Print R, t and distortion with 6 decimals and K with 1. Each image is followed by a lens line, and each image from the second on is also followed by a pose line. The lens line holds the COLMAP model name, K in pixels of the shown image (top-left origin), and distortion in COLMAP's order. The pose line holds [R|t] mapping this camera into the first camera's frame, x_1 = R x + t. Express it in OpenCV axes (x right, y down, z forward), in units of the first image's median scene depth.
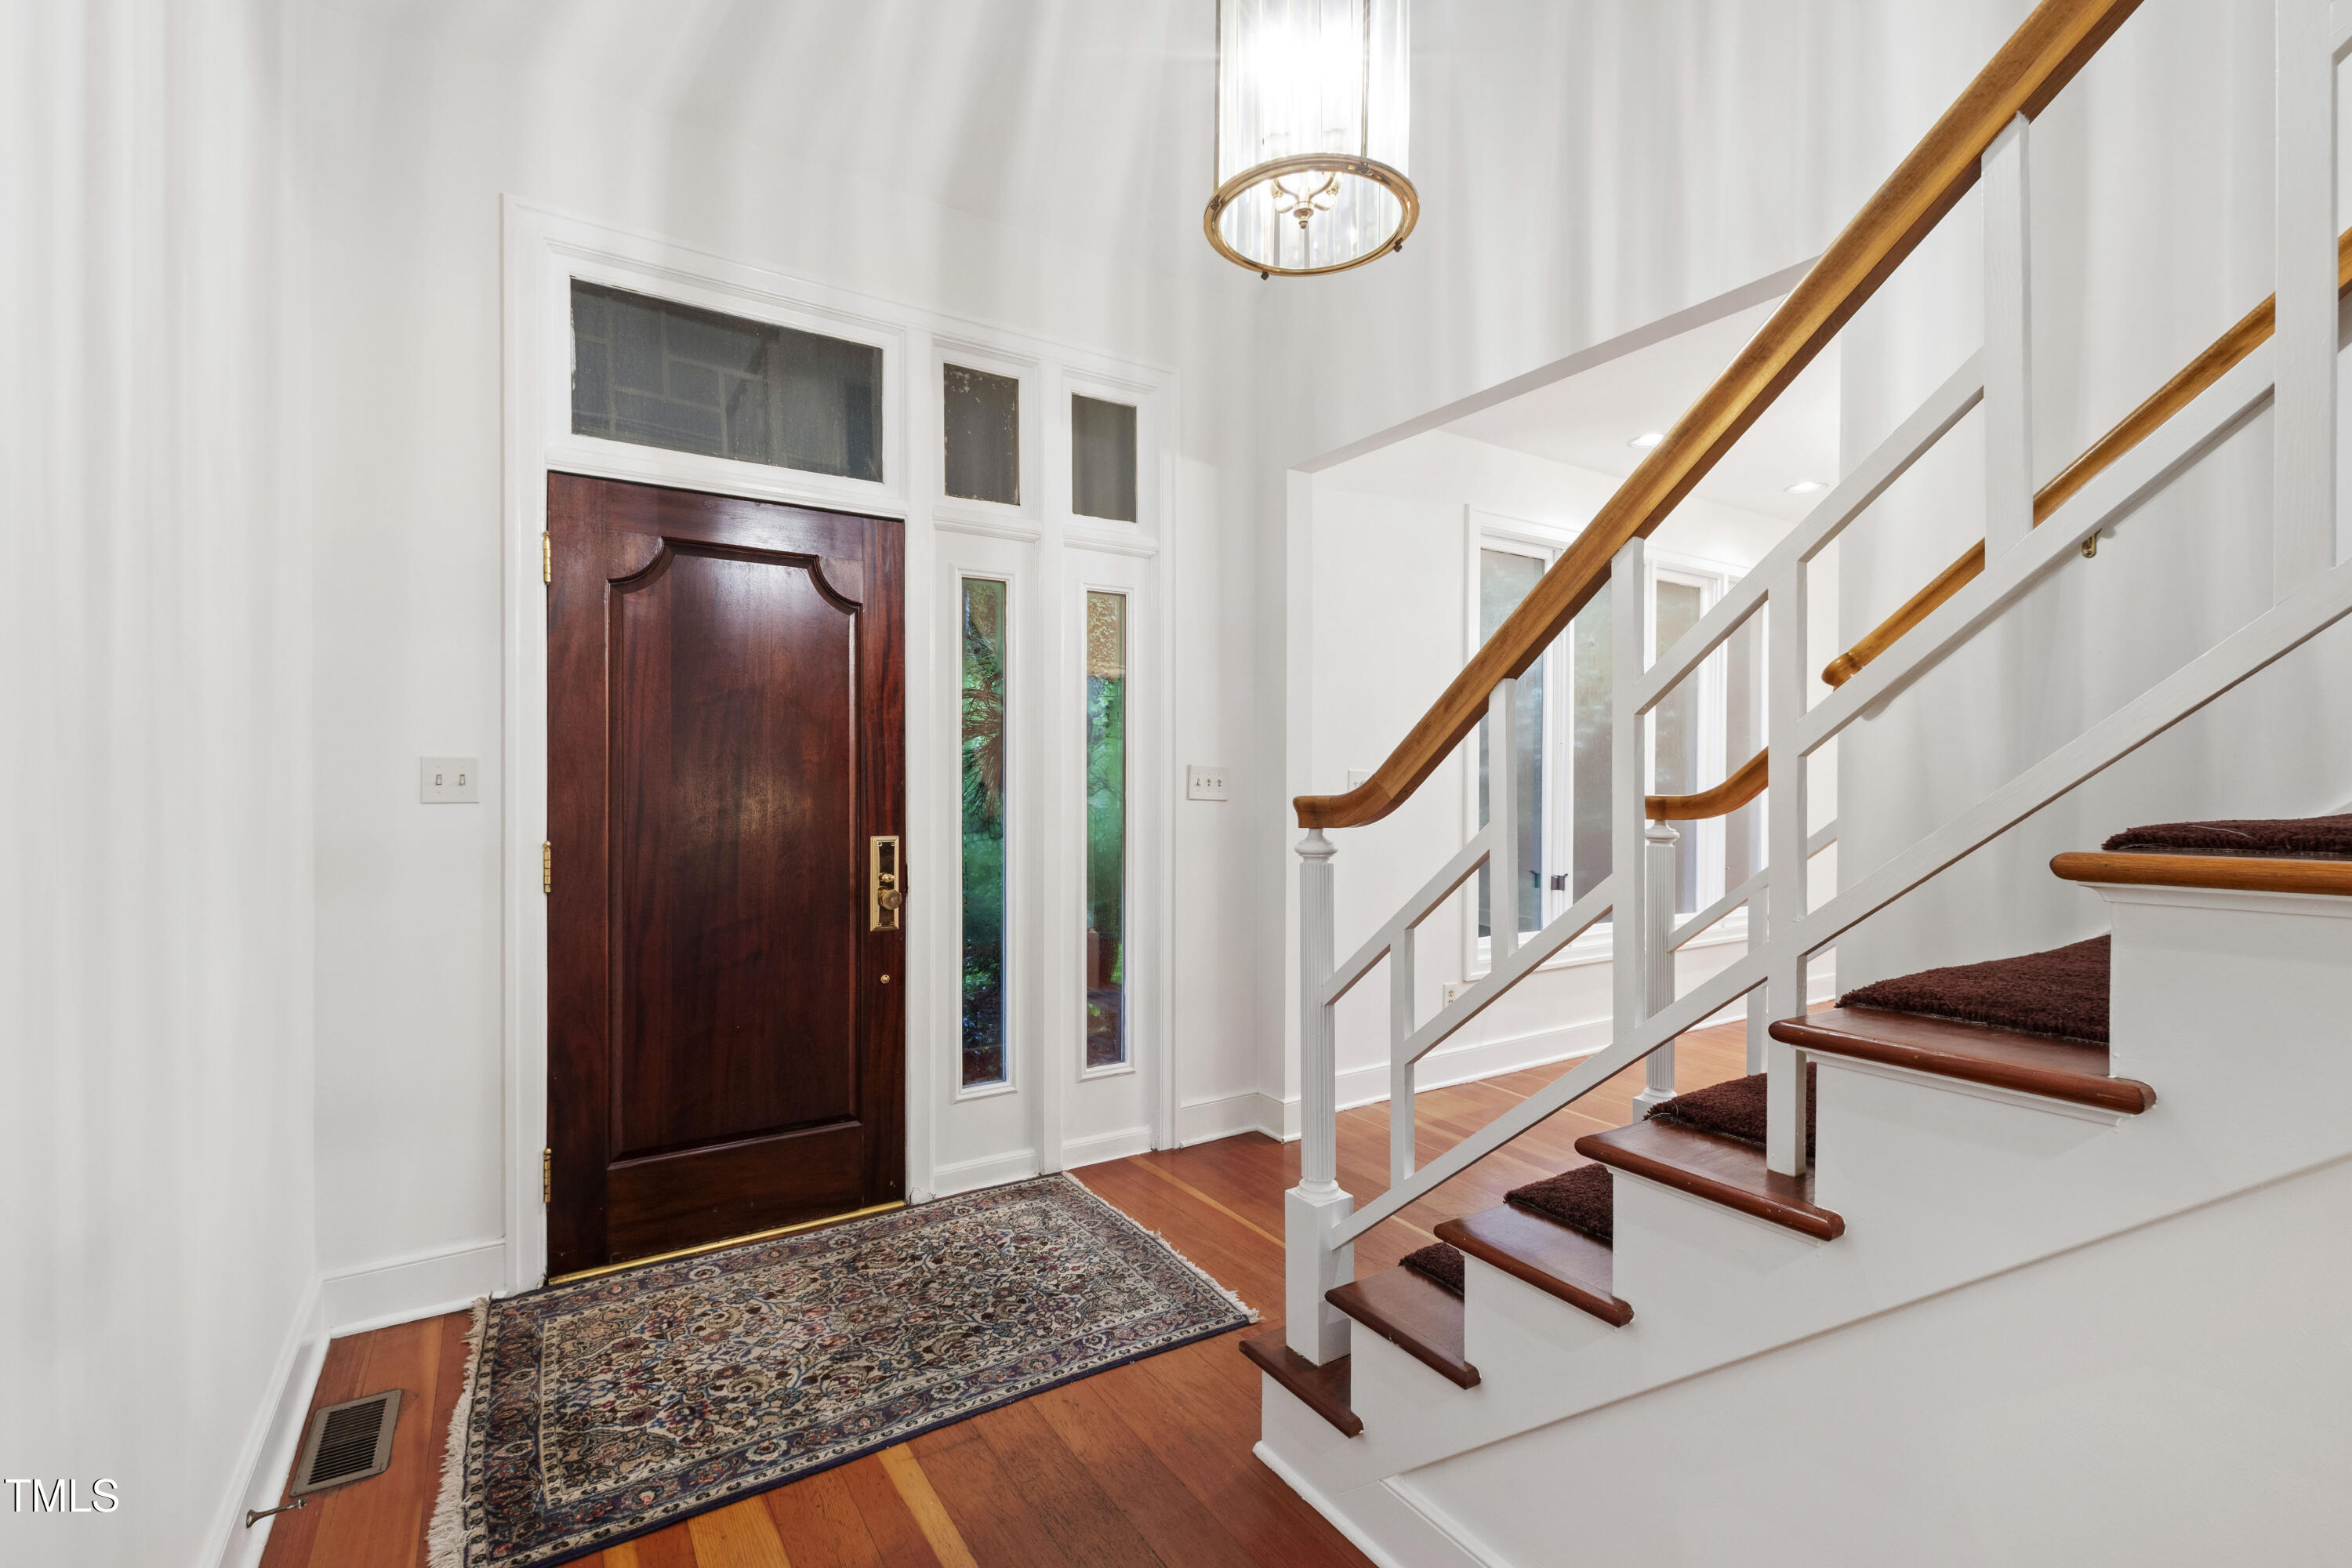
lens RADIAL K [[1022.2, 0, 1173.2], [0, 1022.2, 760.3], [0, 0, 1]] dist [0.001796, 0.000067]
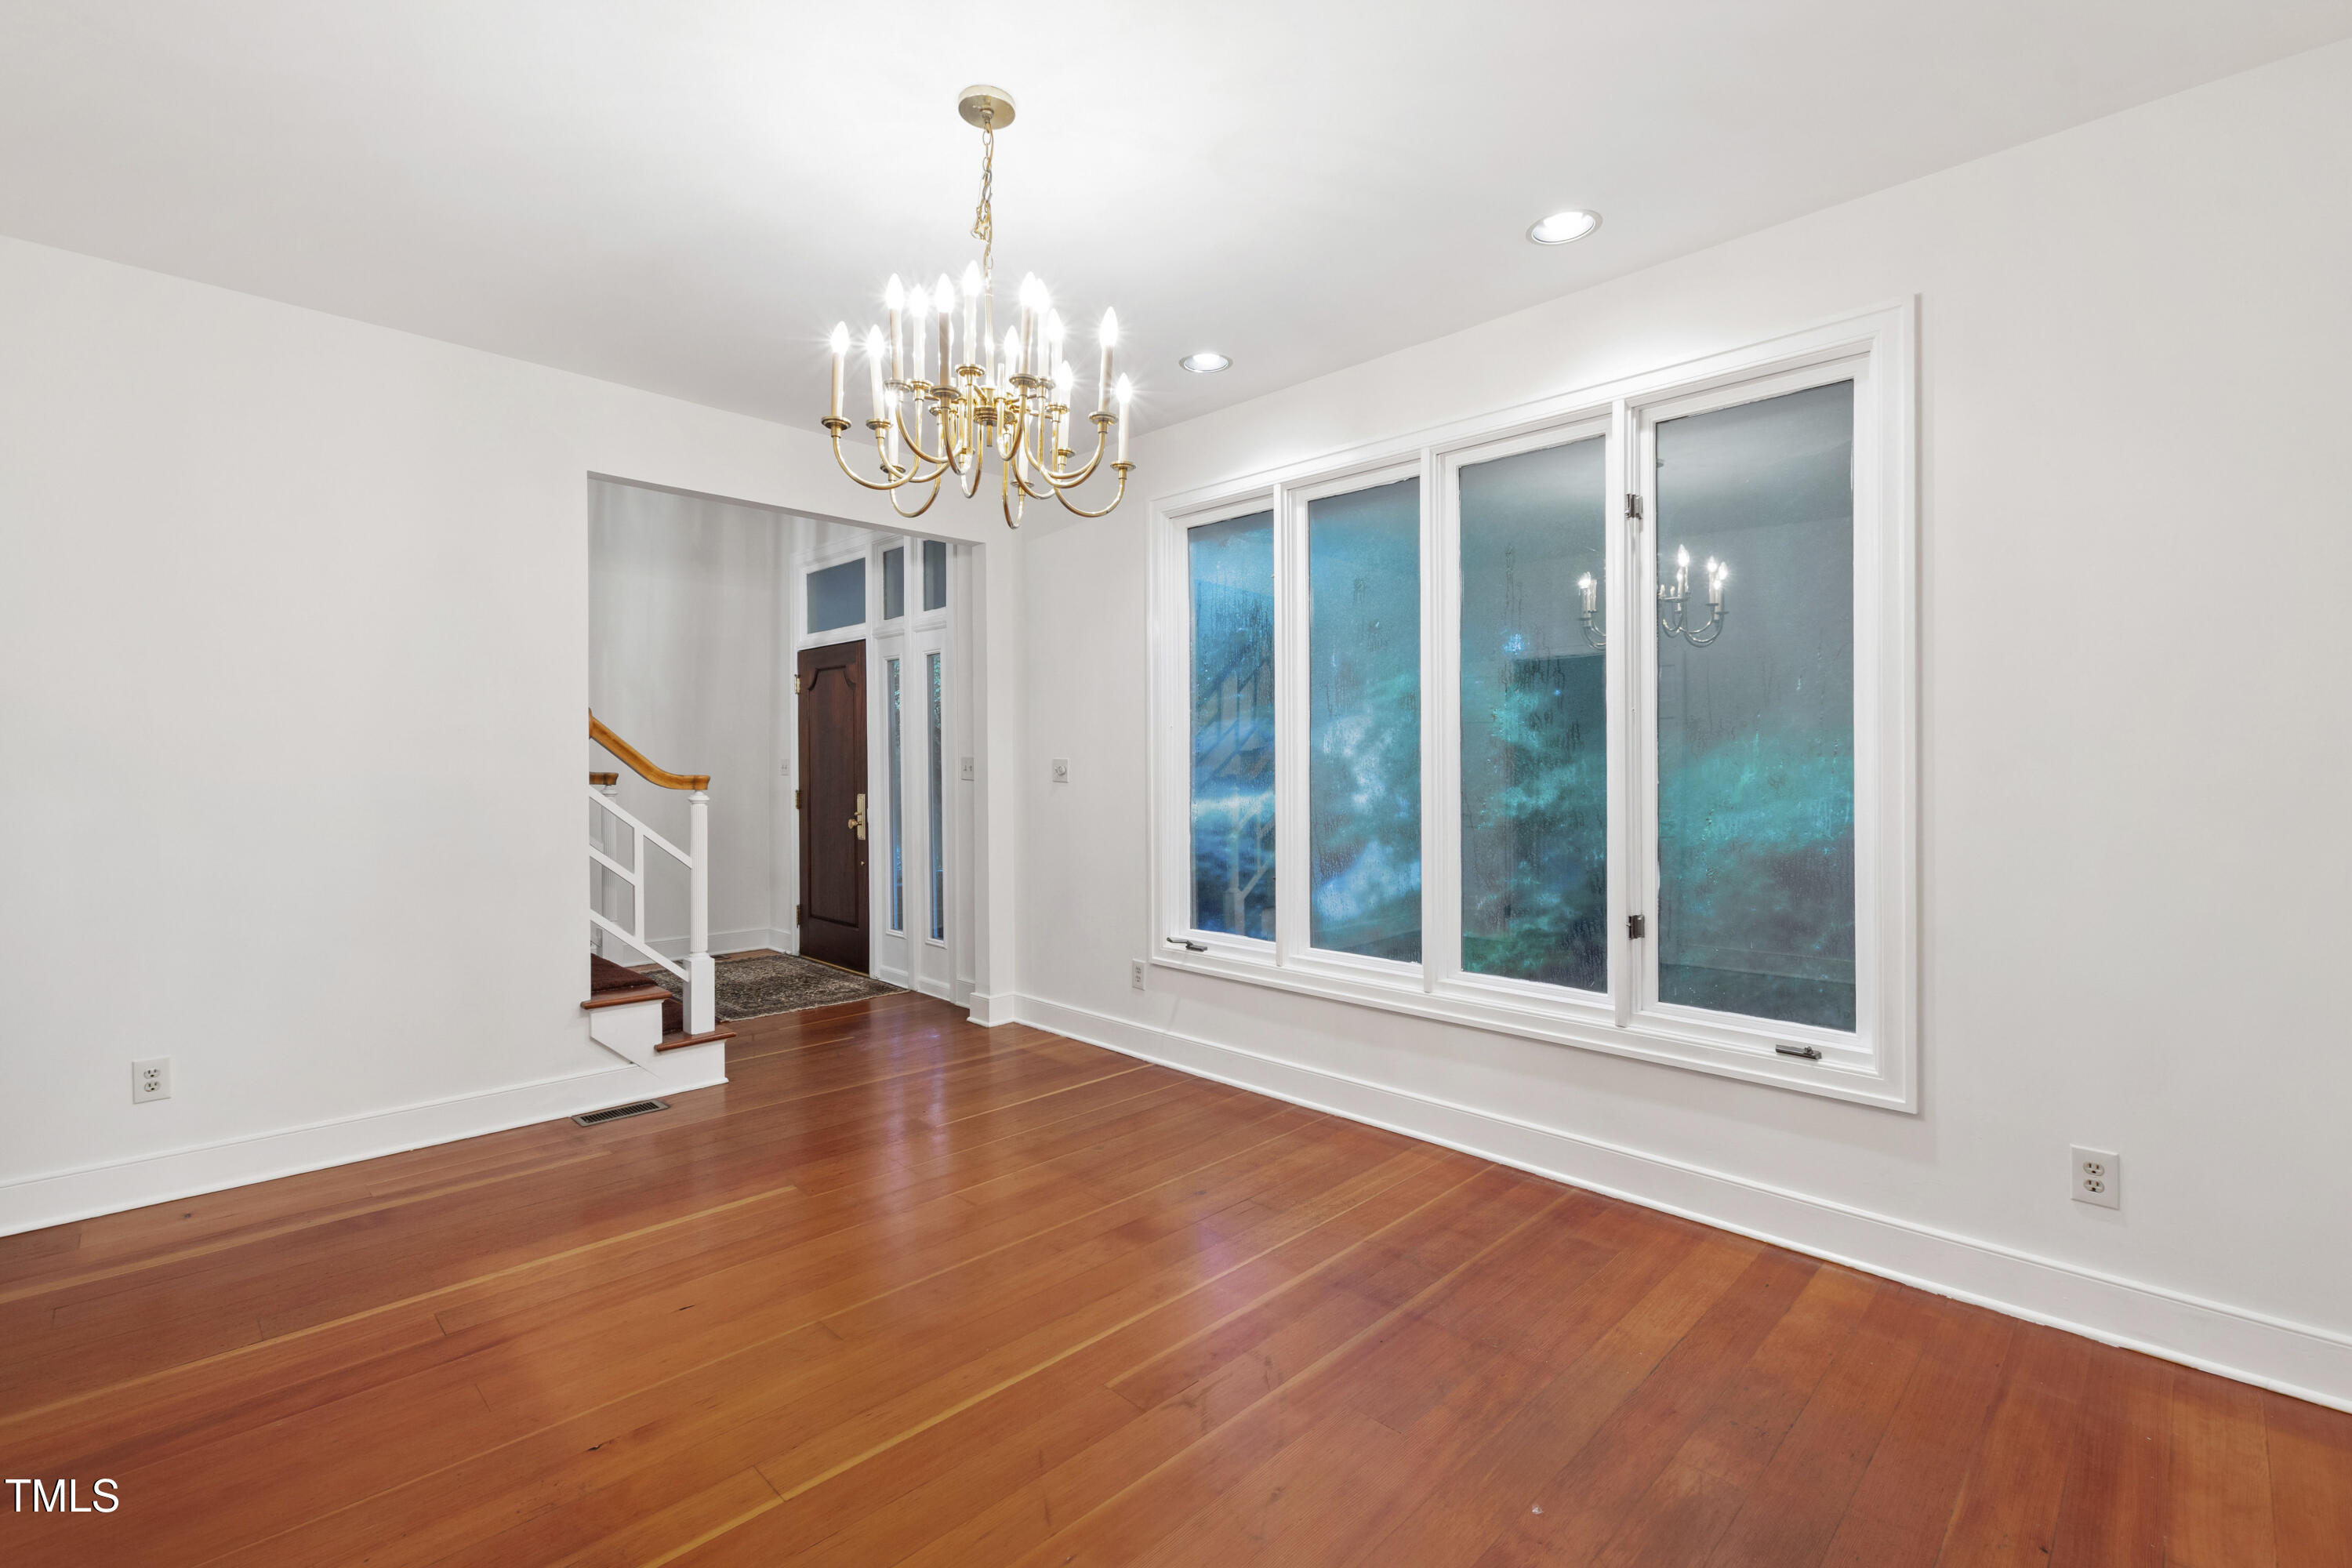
lens RADIAL K [[1031.3, 0, 1173.2], [0, 1031.3, 768.2], [0, 0, 1]] dist [0.018111, 0.000102]
pose [[0.212879, -0.009294, -0.977034, 1.687588], [0.014878, 0.999870, -0.006270, 0.038446], [0.976965, -0.013202, 0.212990, 1.050262]]
